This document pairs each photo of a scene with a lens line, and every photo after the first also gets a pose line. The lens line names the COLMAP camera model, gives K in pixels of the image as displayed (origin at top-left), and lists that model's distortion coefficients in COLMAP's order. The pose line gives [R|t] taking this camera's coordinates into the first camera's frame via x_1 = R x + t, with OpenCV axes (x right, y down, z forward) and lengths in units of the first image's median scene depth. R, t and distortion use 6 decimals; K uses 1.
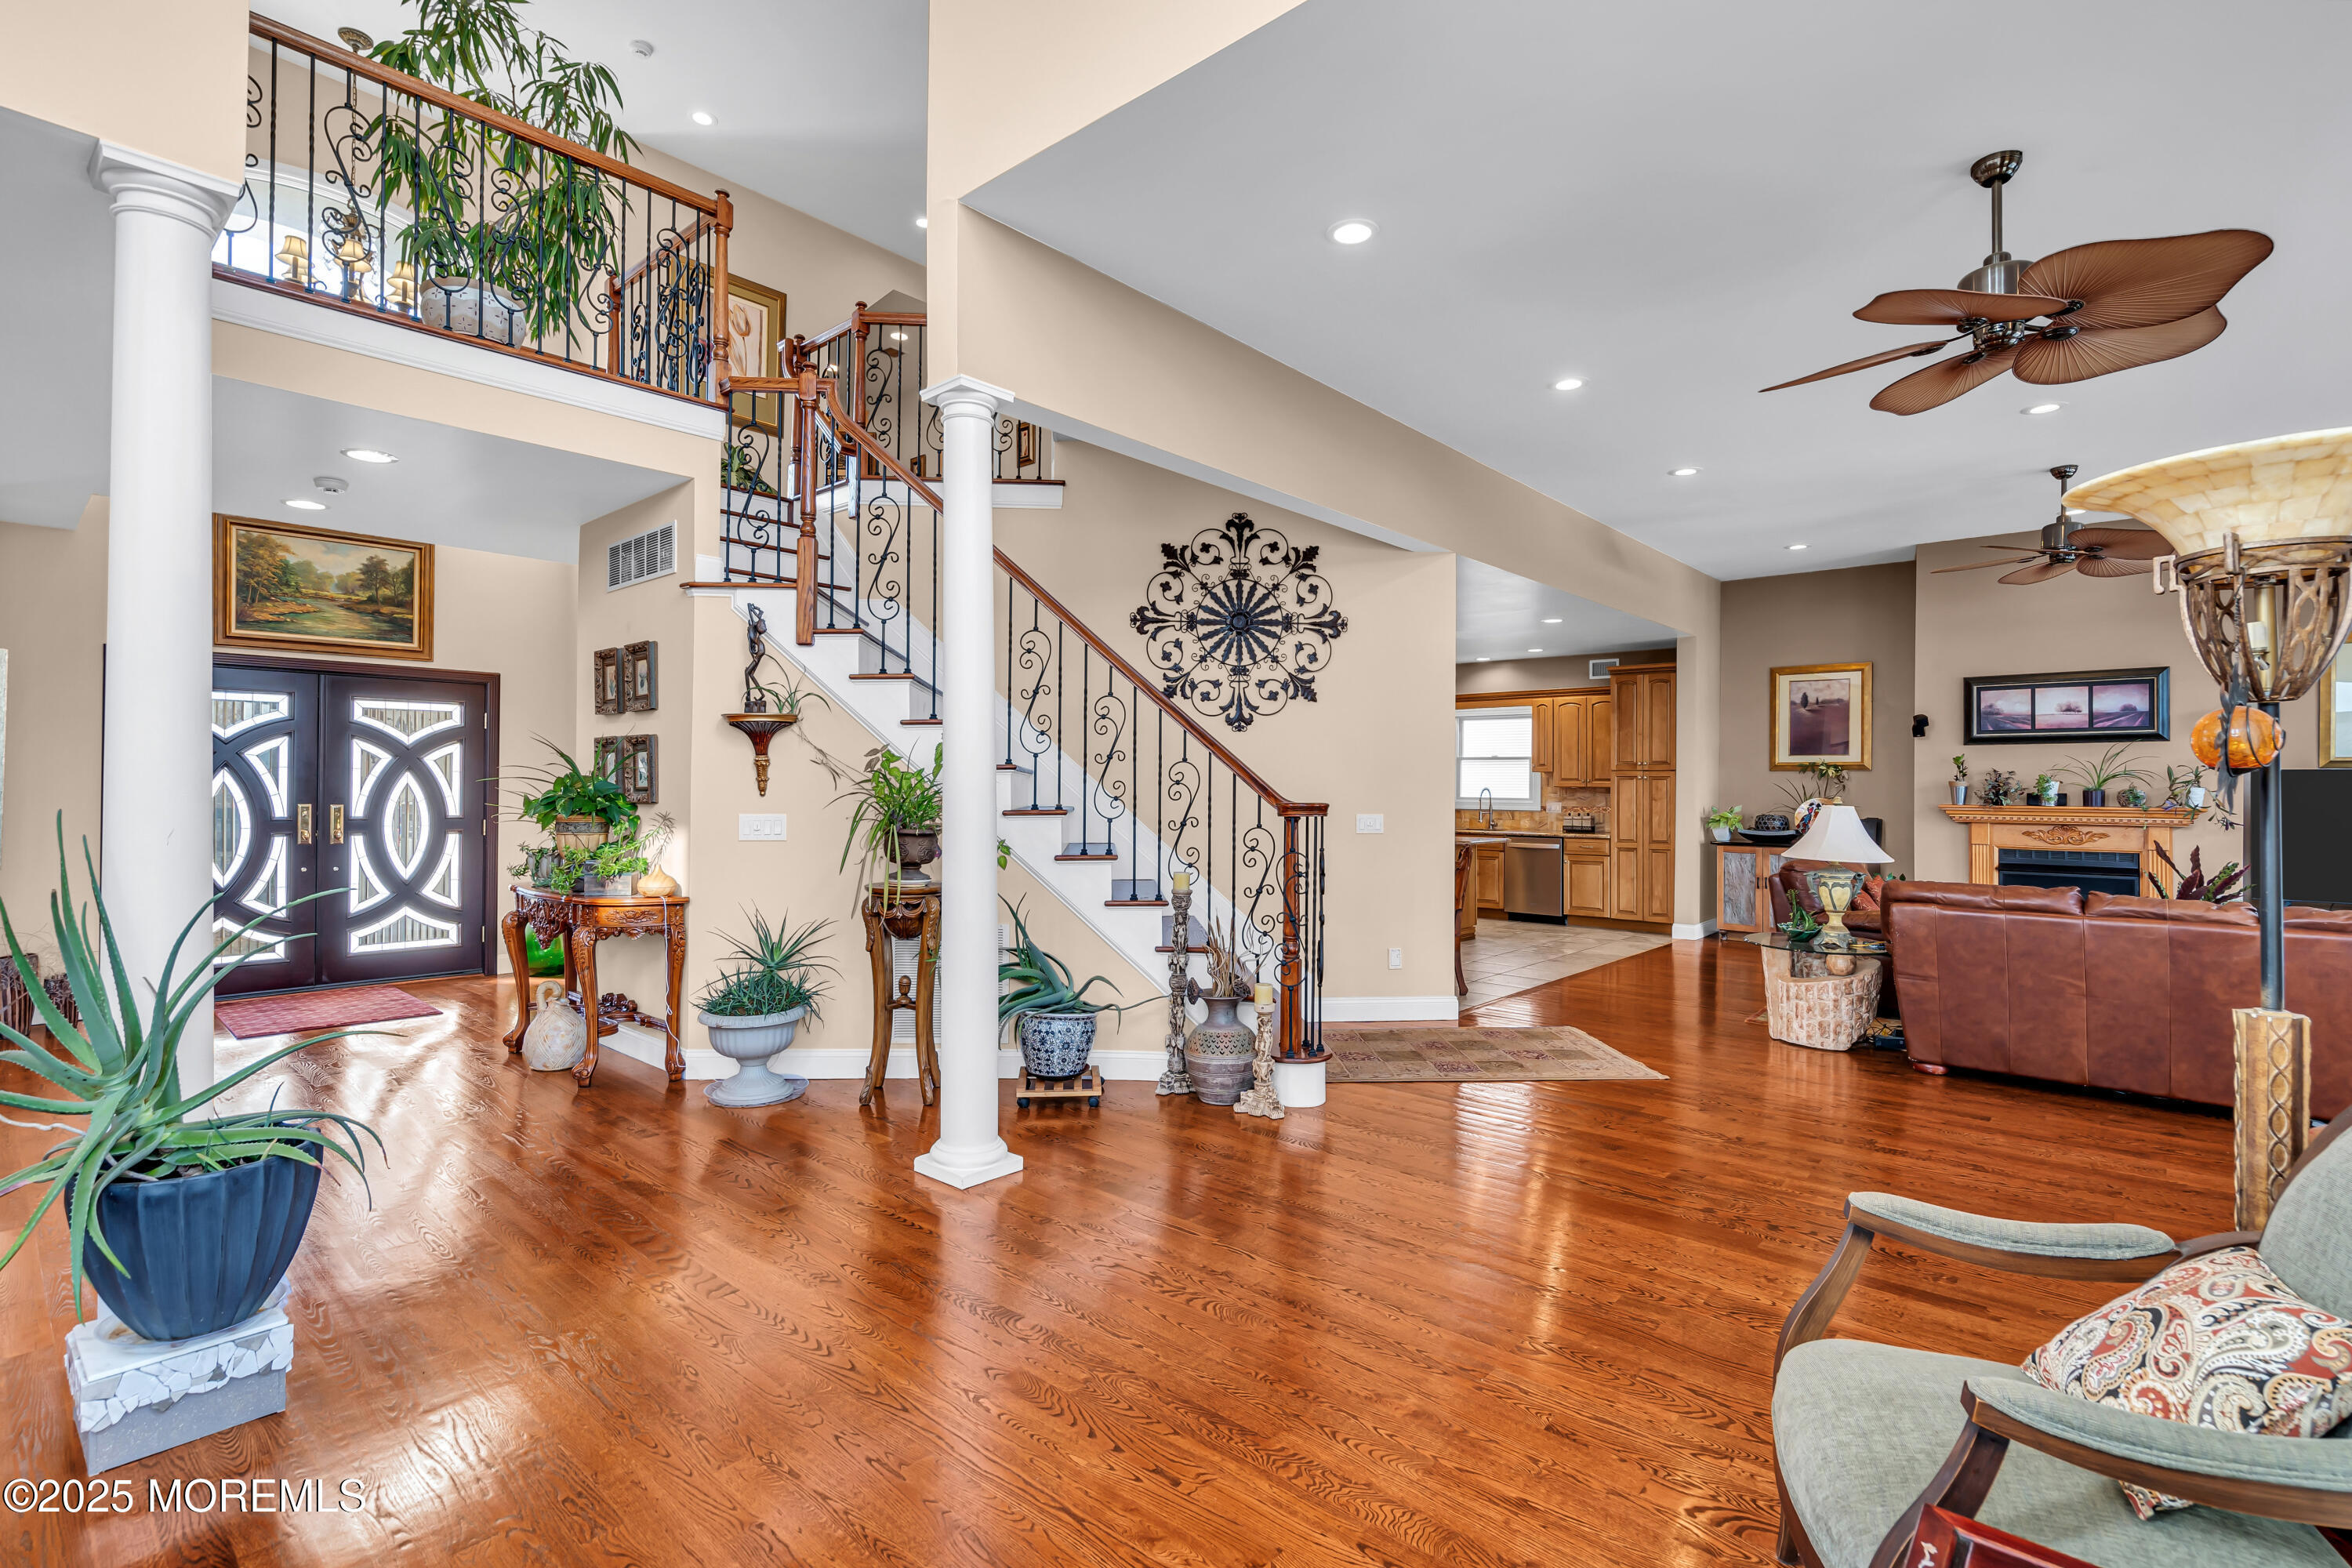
lens RADIAL K [[1070.2, 0, 1170.3], [0, 1070.2, 780.2], [0, 0, 1]] dist [-0.009910, 0.005747]
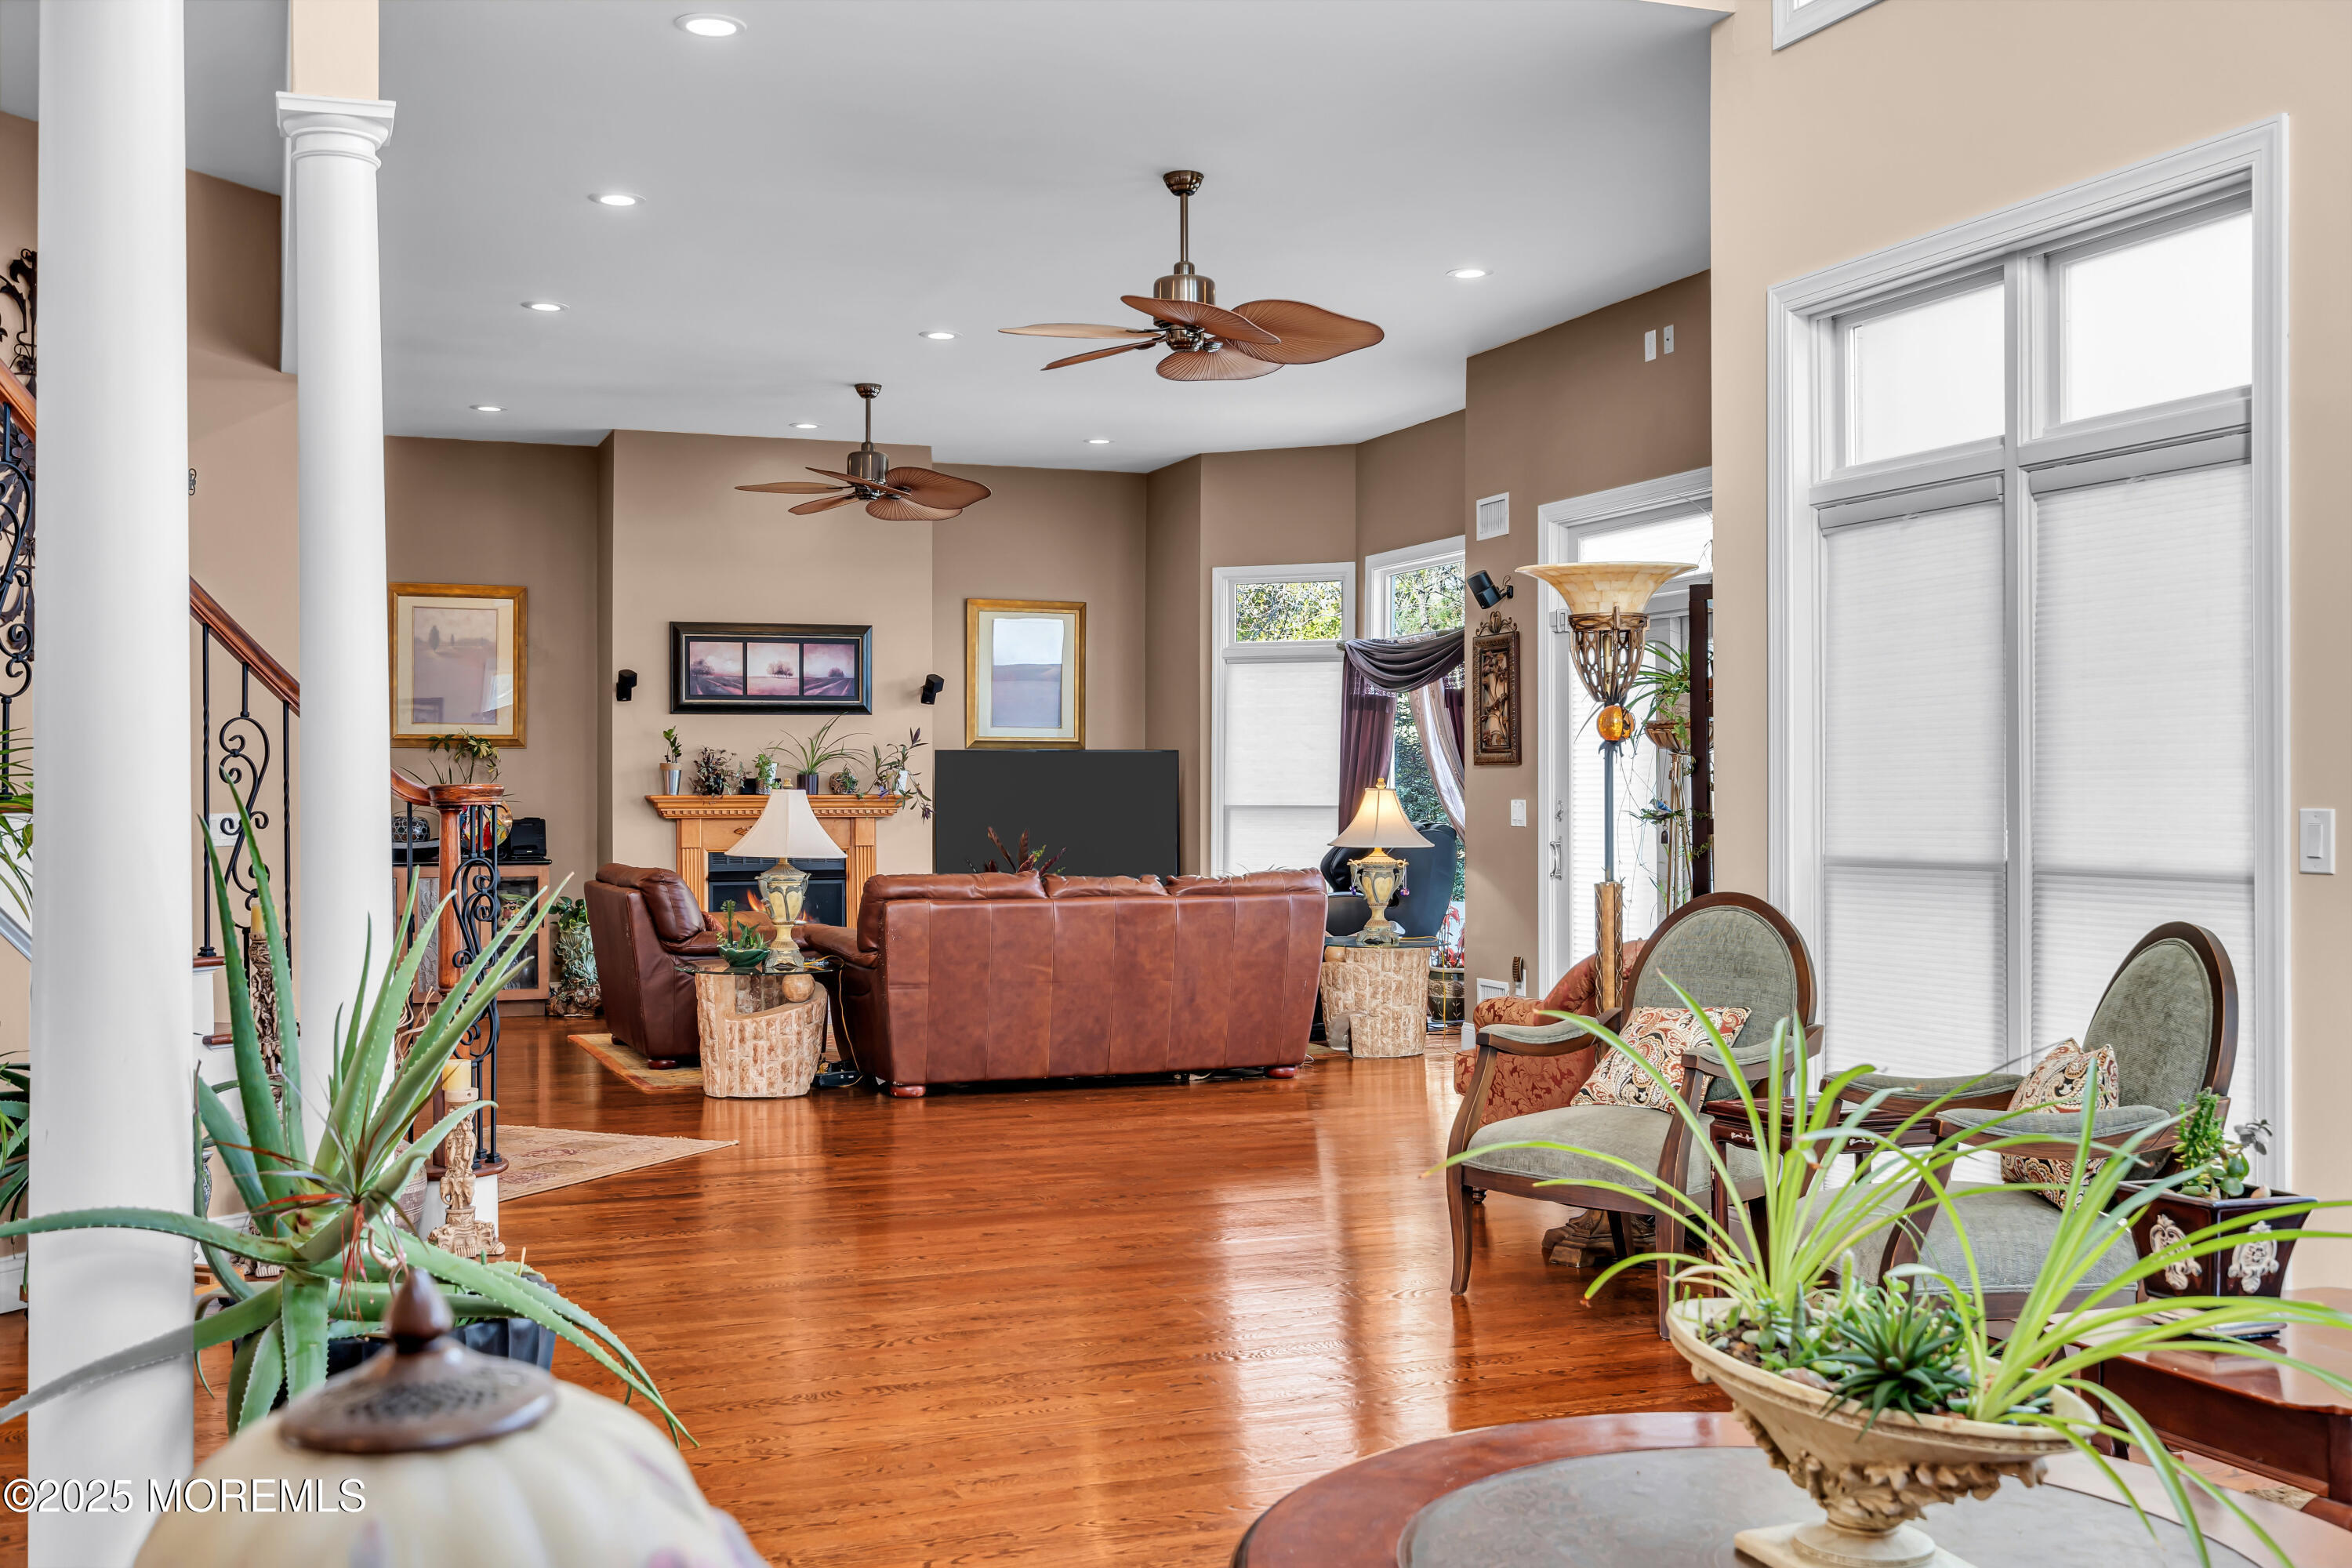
lens RADIAL K [[2287.8, 0, 1152.6], [0, 2287.8, 780.8], [0, 0, 1]] dist [-0.030824, 0.000000]
pose [[0.450238, -0.003766, 0.892901, -0.603681], [0.001146, 0.999993, 0.003639, 0.009268], [-0.892908, -0.000615, 0.450239, -0.003037]]
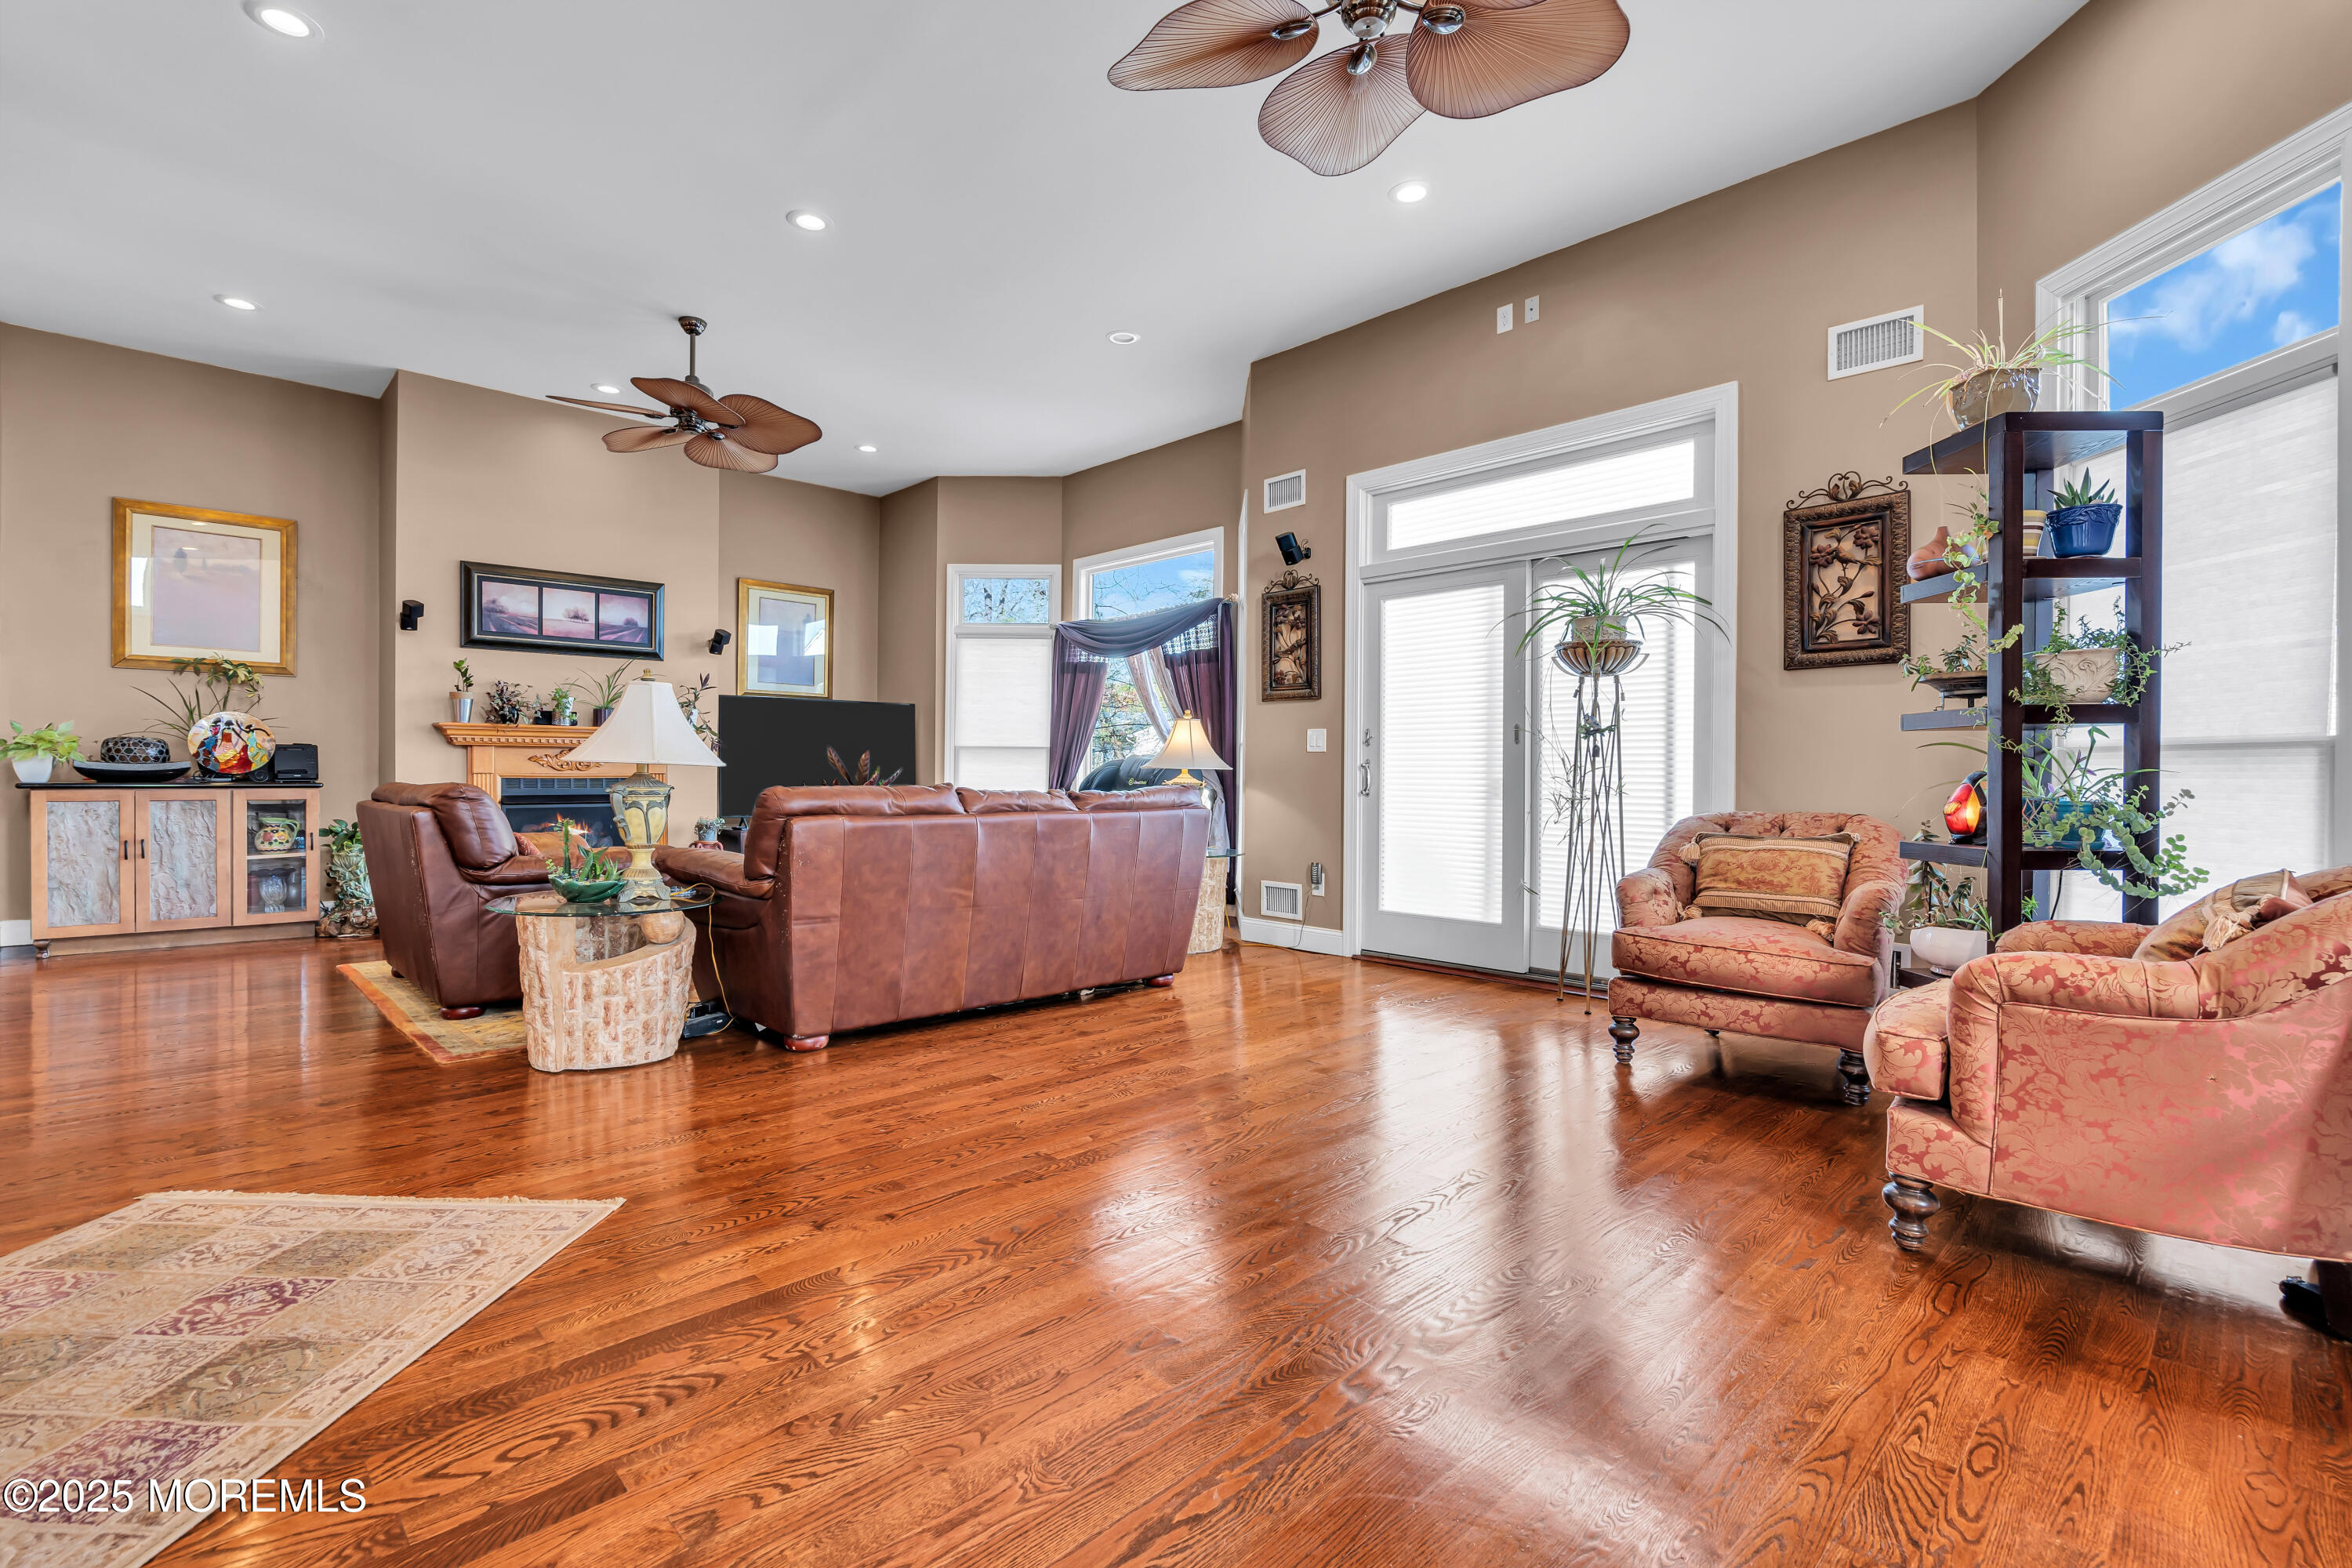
lens RADIAL K [[1070.2, 0, 1167.9], [0, 1070.2, 777.6], [0, 0, 1]] dist [-0.009910, 0.005747]
pose [[0.075063, -0.013039, 0.997094, 0.003104], [-0.011914, 0.999831, 0.013972, 0.054018], [-0.997108, -0.012928, 0.074895, 0.503191]]
